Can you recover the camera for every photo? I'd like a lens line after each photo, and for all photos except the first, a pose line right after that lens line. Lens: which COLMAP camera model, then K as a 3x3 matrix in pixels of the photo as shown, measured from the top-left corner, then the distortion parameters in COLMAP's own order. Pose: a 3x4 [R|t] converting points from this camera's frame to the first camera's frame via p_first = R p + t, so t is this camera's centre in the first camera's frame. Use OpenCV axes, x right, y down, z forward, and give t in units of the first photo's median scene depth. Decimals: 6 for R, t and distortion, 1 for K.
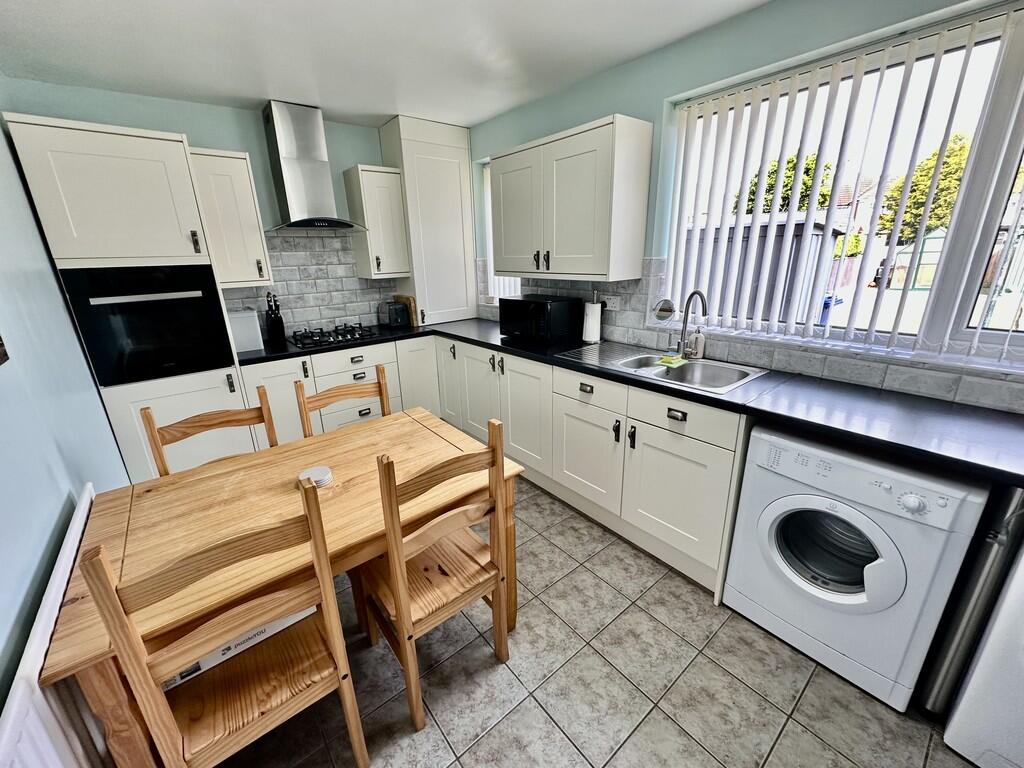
lens RADIAL K [[408.7, 0, 510.6], [0, 408.7, 381.4], [0, 0, 1]] dist [-0.002402, 0.000646]
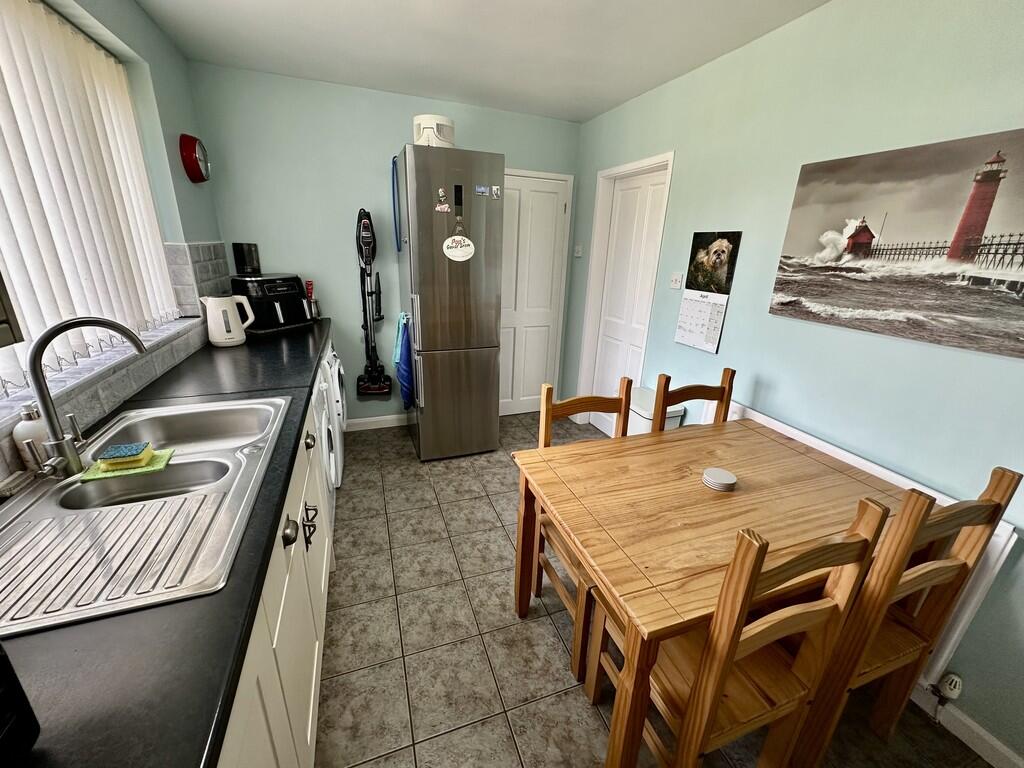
lens RADIAL K [[408.7, 0, 510.6], [0, 408.7, 381.4], [0, 0, 1]] dist [-0.002402, 0.000646]
pose [[-0.944292, -0.110954, 0.309841, -0.159994], [0.089773, 0.818914, 0.566851, -0.317610], [-0.316627, 0.563088, -0.763334, 1.009828]]
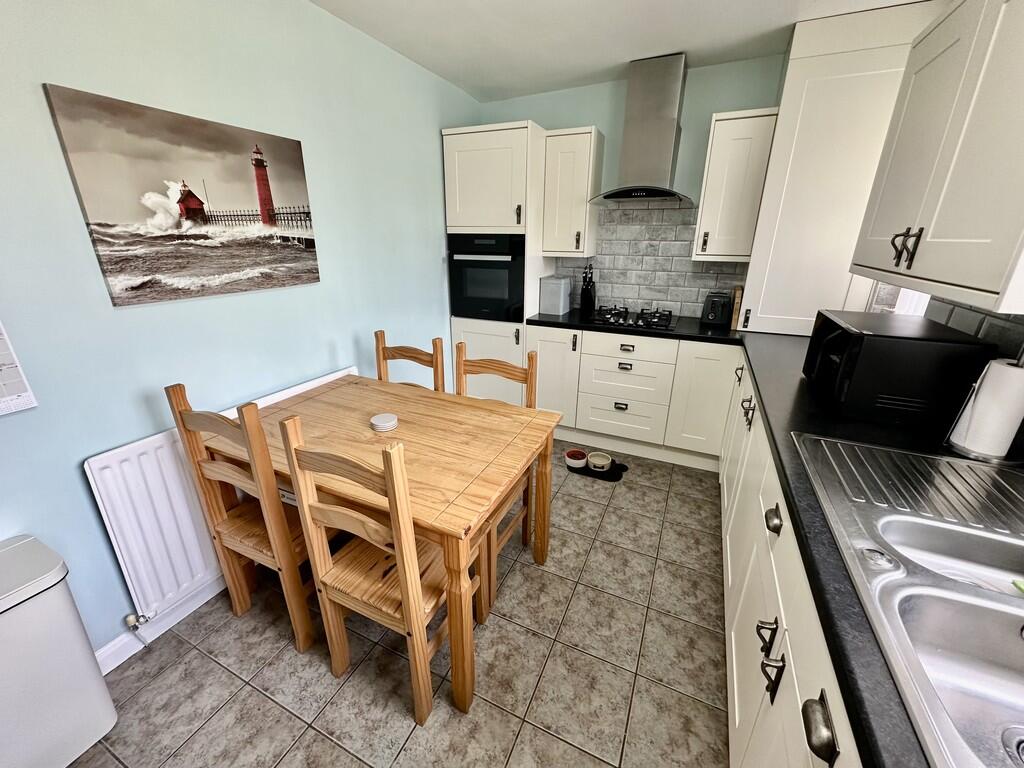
lens RADIAL K [[408.7, 0, 510.6], [0, 408.7, 381.4], [0, 0, 1]] dist [-0.002402, 0.000646]
pose [[0.436672, 0.330938, -0.836539, 0.337332], [-0.288885, 0.932215, 0.217991, -0.126037], [0.851976, 0.146473, 0.502675, 0.404003]]
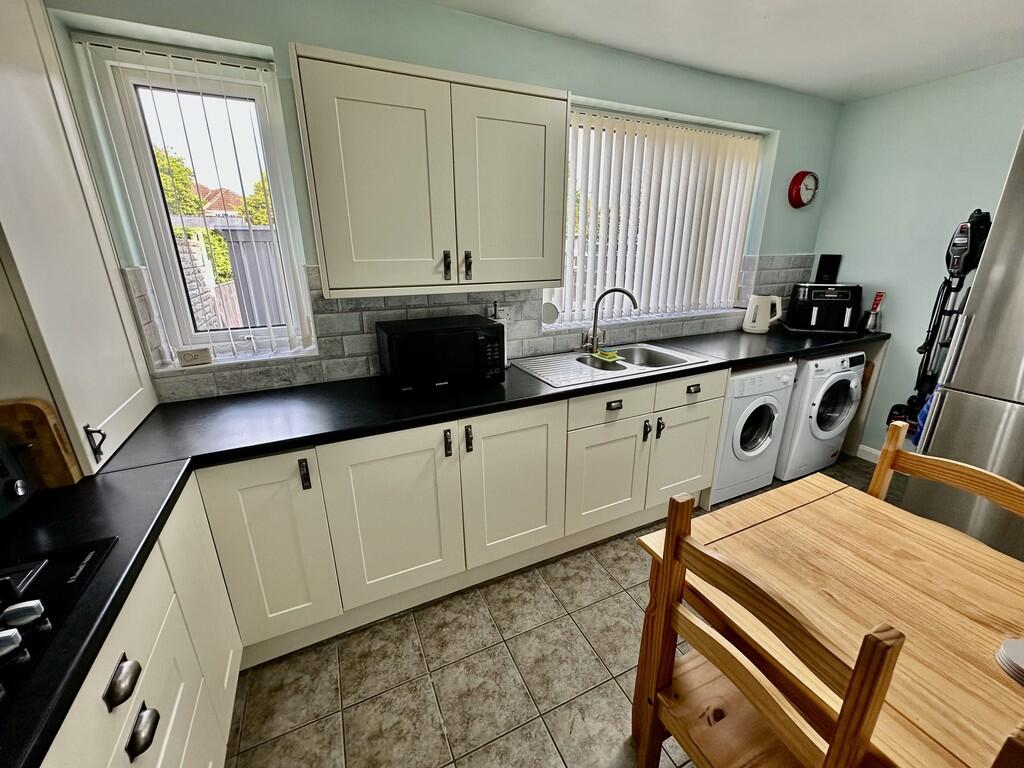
lens RADIAL K [[408.7, 0, 510.6], [0, 408.7, 381.4], [0, 0, 1]] dist [-0.002402, 0.000646]
pose [[0.242448, -0.276927, 0.929801, -0.585571], [0.293442, 0.934437, 0.201792, -0.237998], [-0.924722, 0.223919, 0.307815, 0.789073]]
